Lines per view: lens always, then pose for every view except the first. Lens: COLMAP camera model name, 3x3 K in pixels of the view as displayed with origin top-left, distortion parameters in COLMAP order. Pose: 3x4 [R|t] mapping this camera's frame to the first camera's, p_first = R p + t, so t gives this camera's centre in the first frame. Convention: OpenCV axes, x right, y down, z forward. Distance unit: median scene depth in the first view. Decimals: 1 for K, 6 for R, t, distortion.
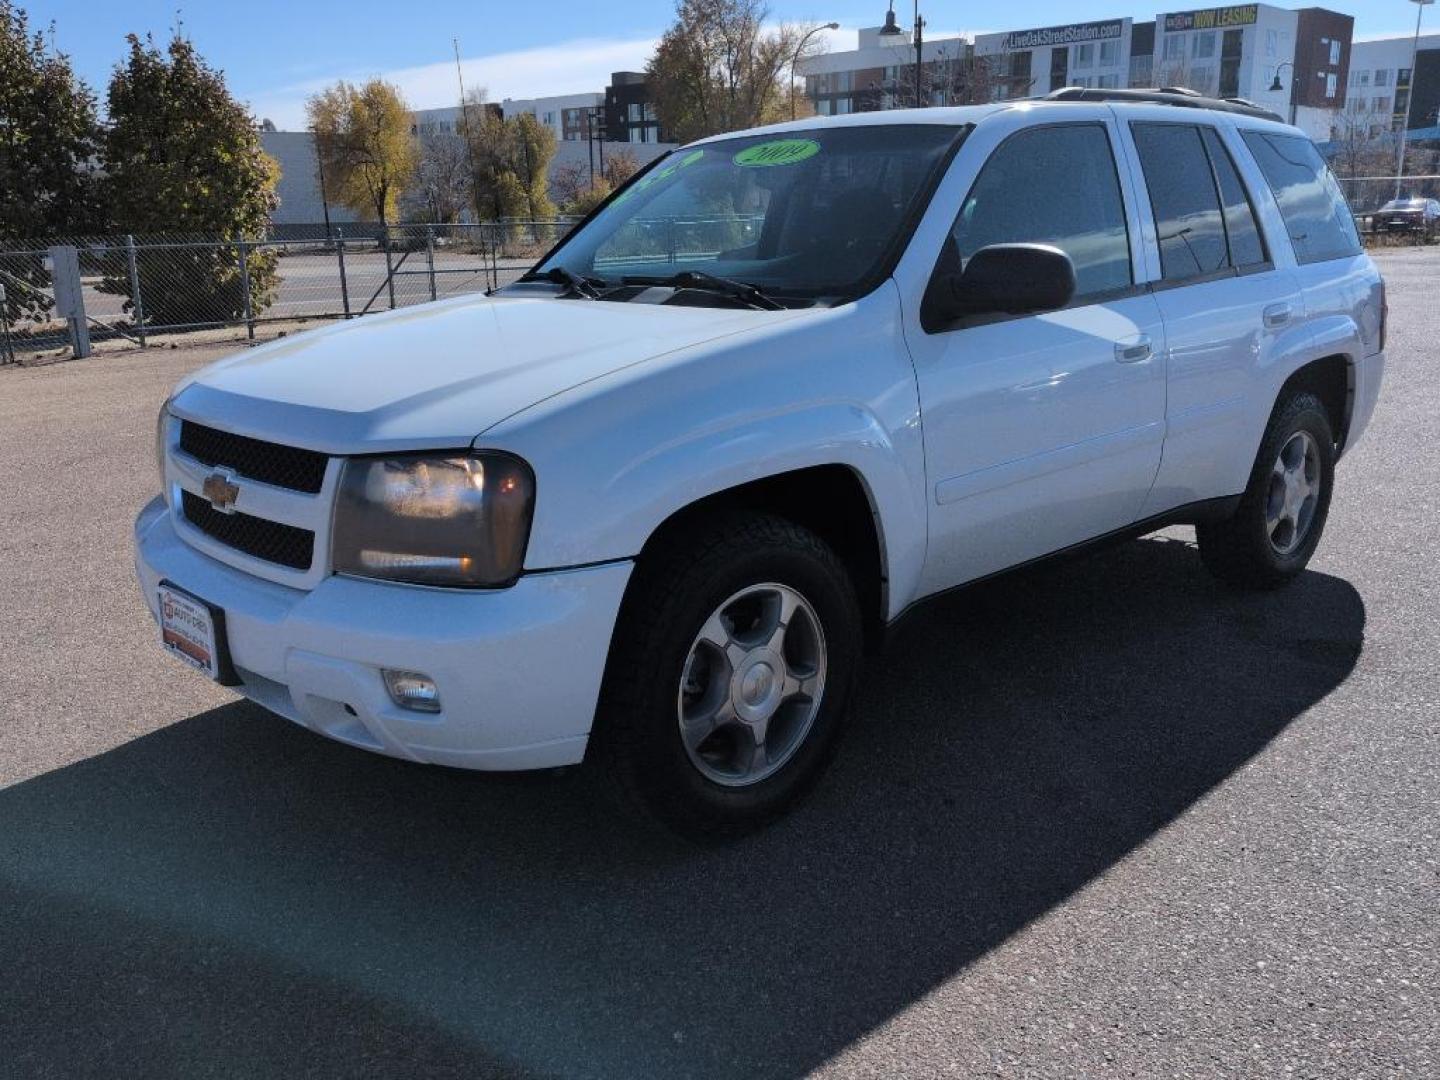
lens RADIAL K [[1226.6, 0, 729.8], [0, 1226.6, 542.8], [0, 0, 1]] dist [0.063458, -0.098629]
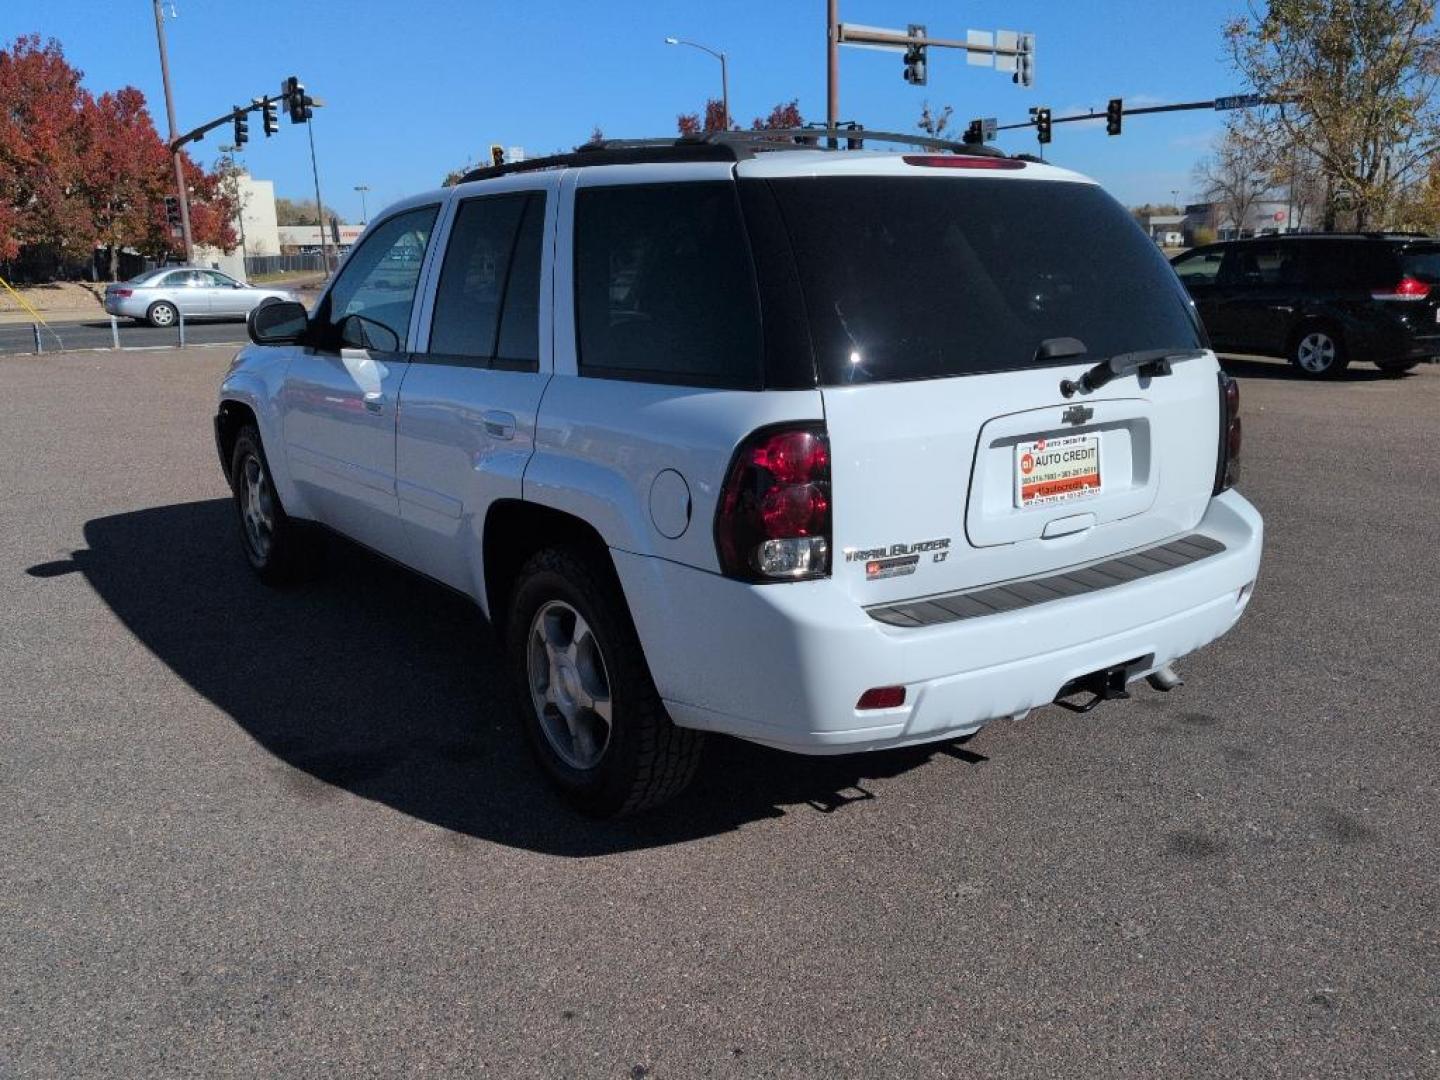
lens RADIAL K [[1226.6, 0, 722.3], [0, 1226.6, 548.8], [0, 0, 1]] dist [0.063458, -0.098629]
pose [[-0.116682, 0.258130, -0.959038, 0.065346], [-0.236670, 0.930590, 0.279268, -0.019741], [0.964558, 0.259561, -0.047492, 0.064443]]
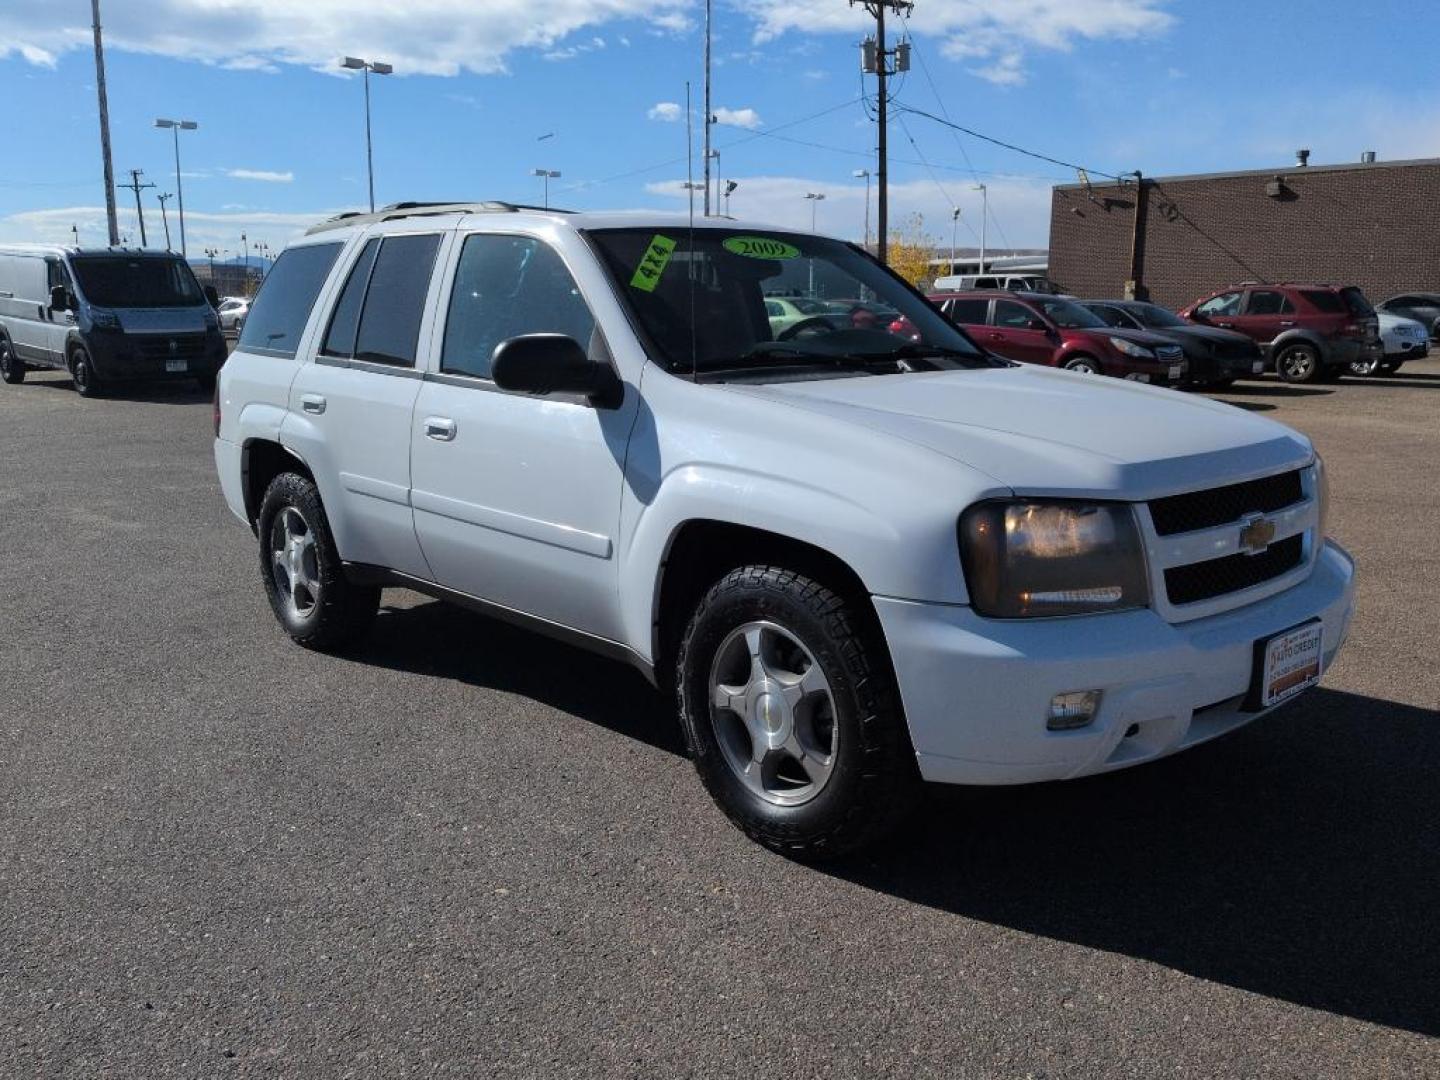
lens RADIAL K [[1226.6, 0, 730.0], [0, 1226.6, 530.7], [0, 0, 1]] dist [0.063458, -0.098629]
pose [[0.014968, -0.157062, 0.987475, -0.052165], [0.259164, 0.954445, 0.147880, -0.011373], [-0.965717, 0.253705, 0.054991, 0.048257]]
